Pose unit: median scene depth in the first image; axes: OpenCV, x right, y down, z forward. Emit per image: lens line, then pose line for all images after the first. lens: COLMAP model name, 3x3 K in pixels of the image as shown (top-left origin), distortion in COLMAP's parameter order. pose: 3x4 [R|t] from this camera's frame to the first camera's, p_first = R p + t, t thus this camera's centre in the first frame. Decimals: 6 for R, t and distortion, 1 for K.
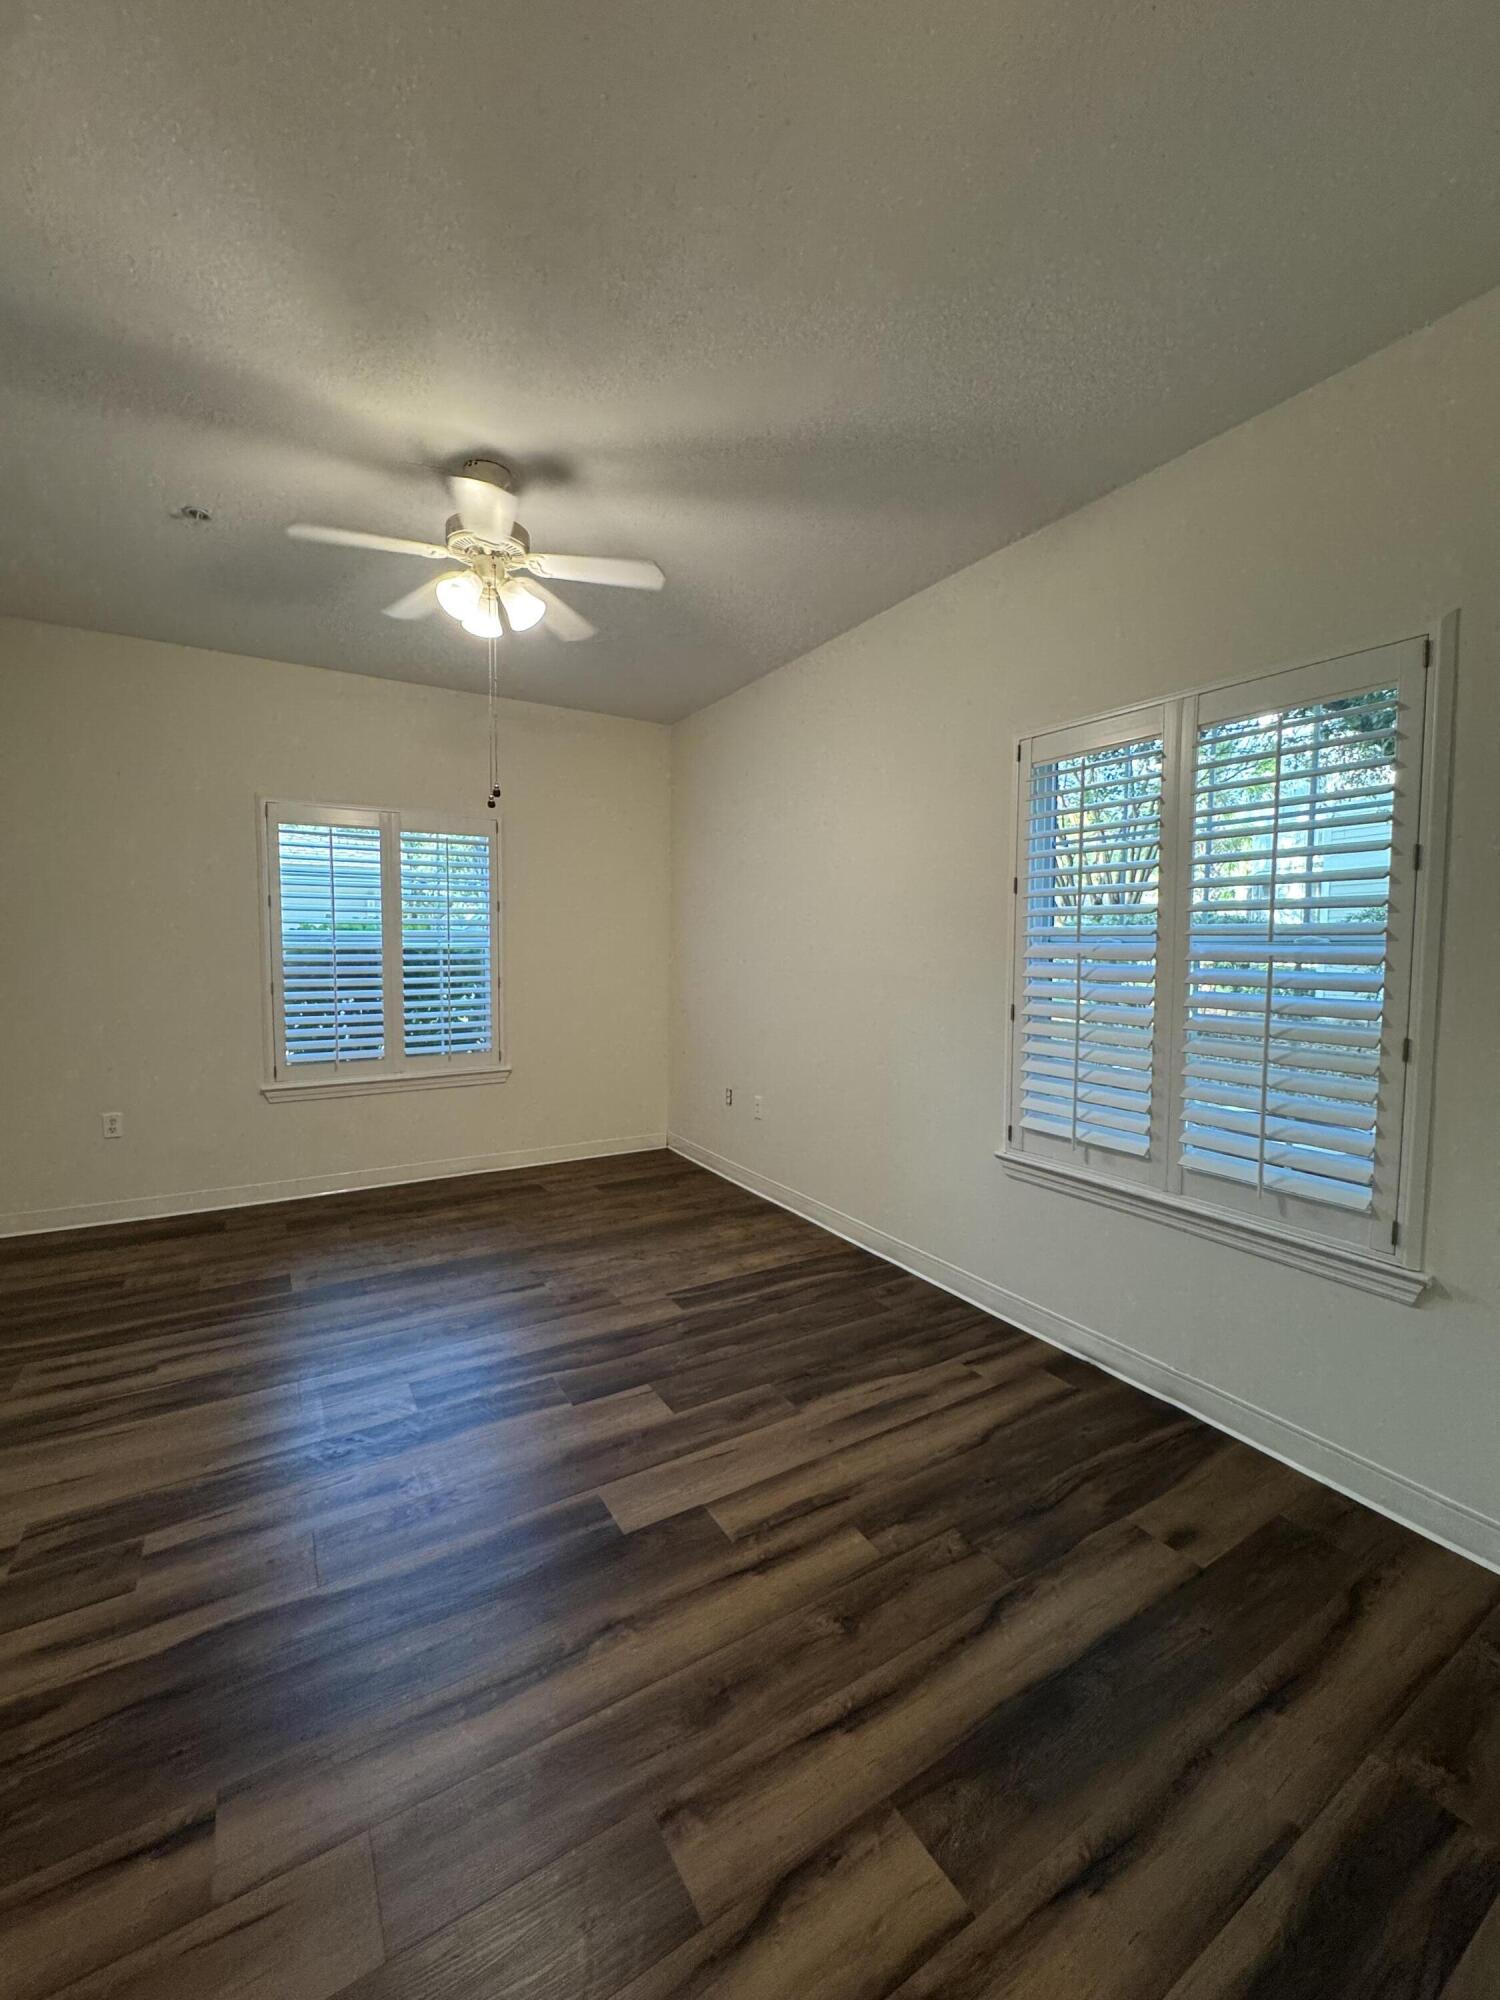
lens RADIAL K [[800.4, 0, 753.6], [0, 800.4, 997.5], [0, 0, 1]] dist [-0.003717, 0.000470]
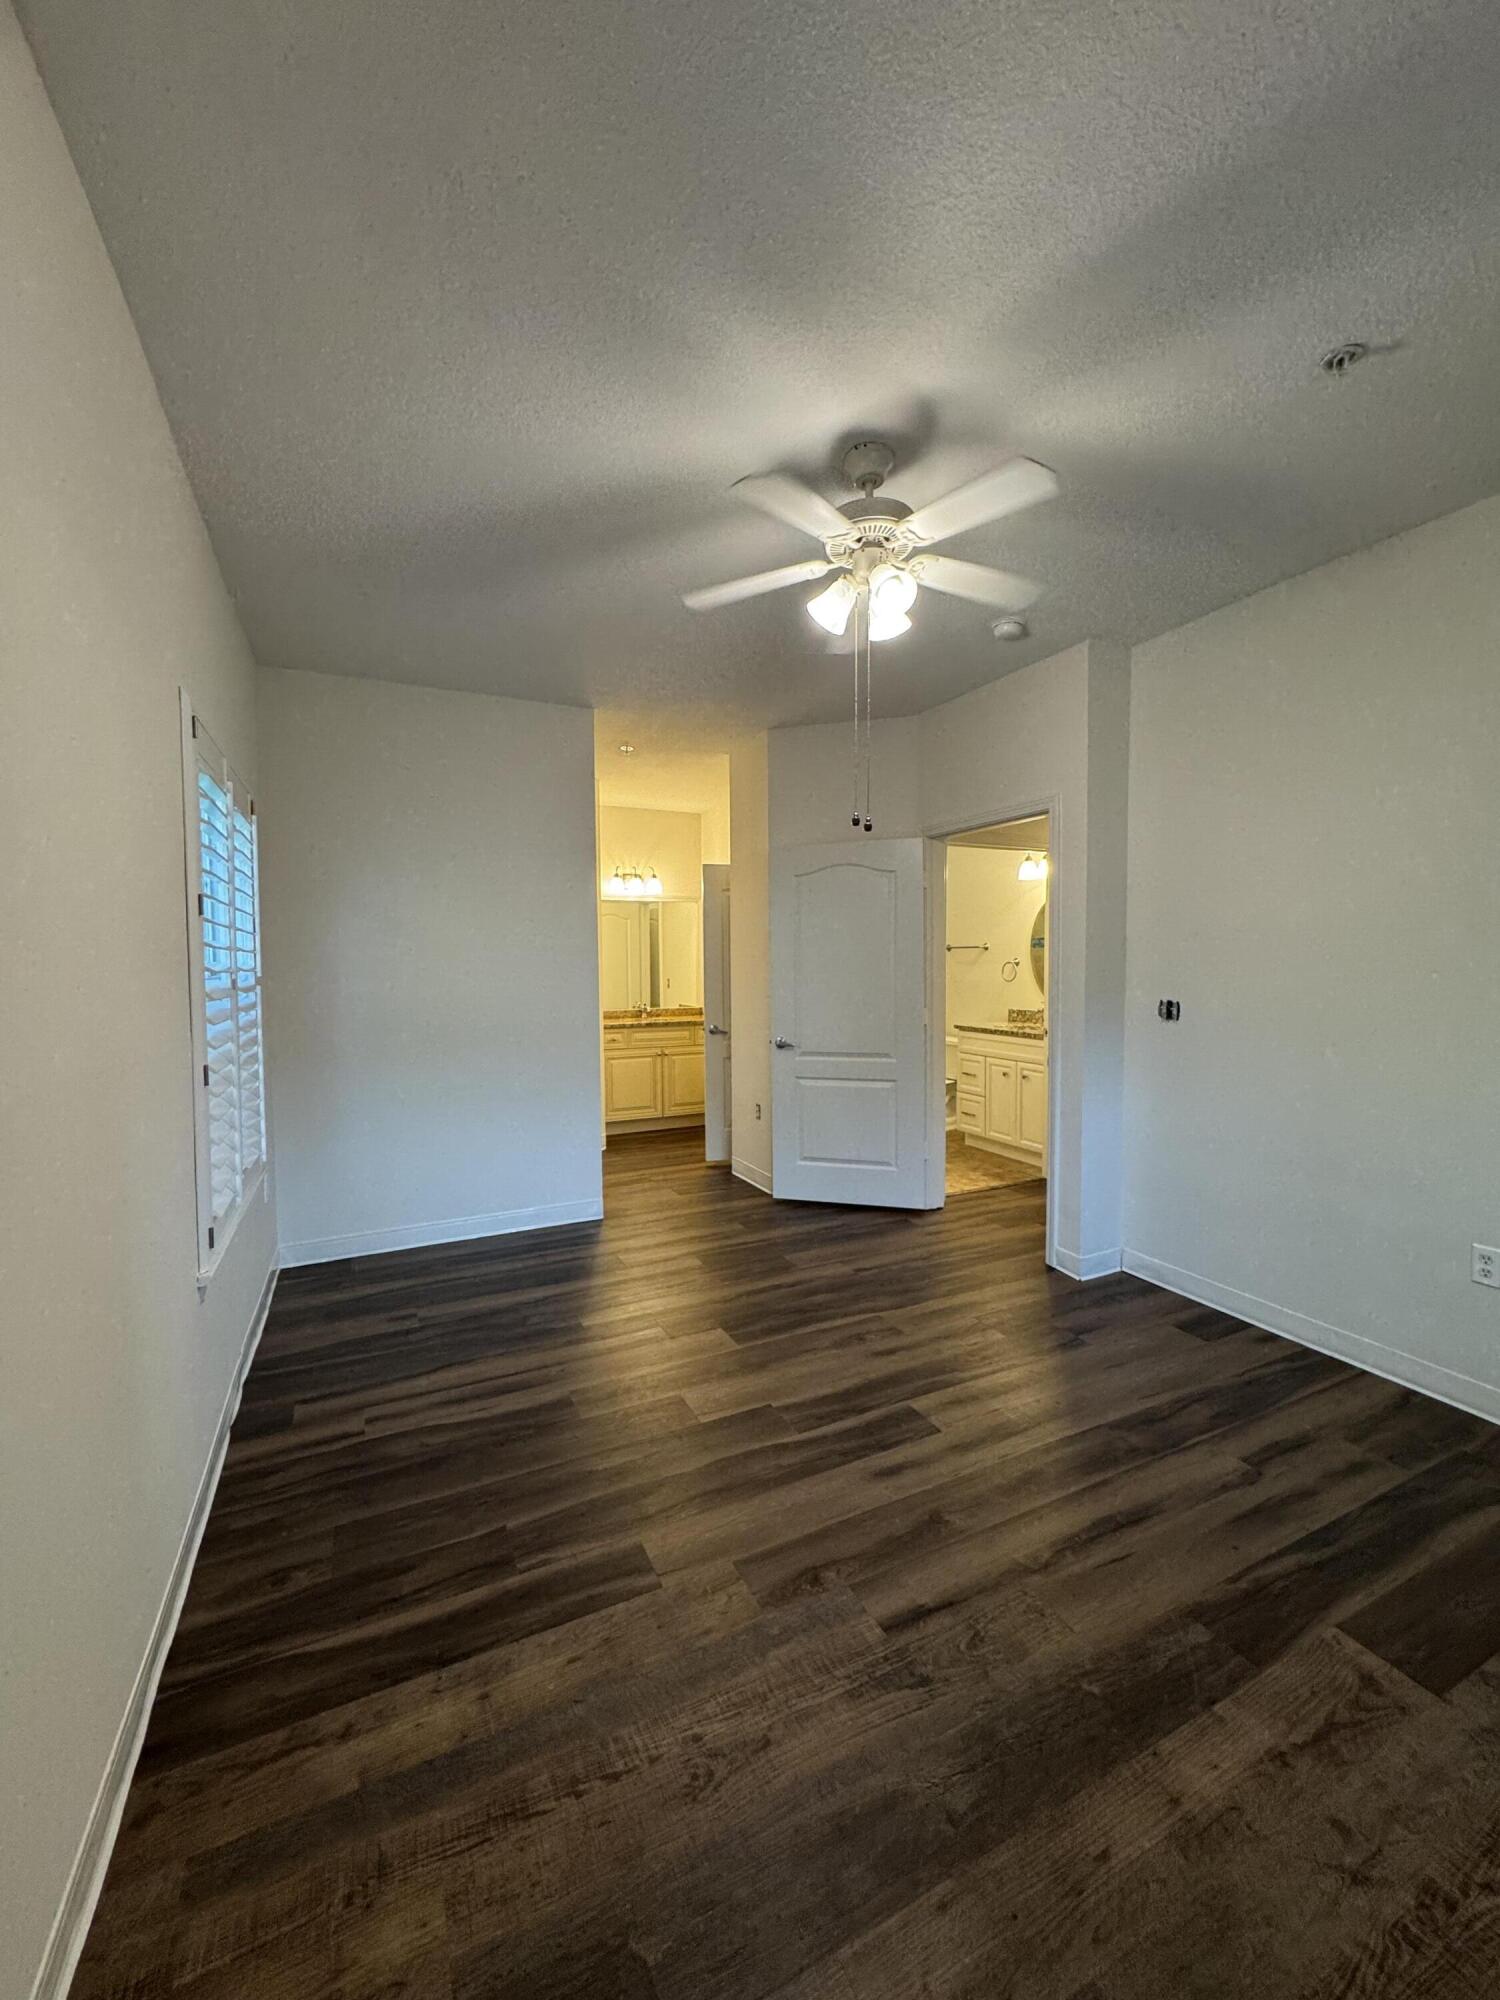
lens RADIAL K [[800.4, 0, 753.6], [0, 800.4, 997.5], [0, 0, 1]] dist [-0.003717, 0.000470]
pose [[-0.994557, -0.014321, 0.103202, -0.237377], [-0.003085, 0.994121, 0.108231, -0.123185], [-0.104145, 0.107323, -0.988755, 1.565580]]
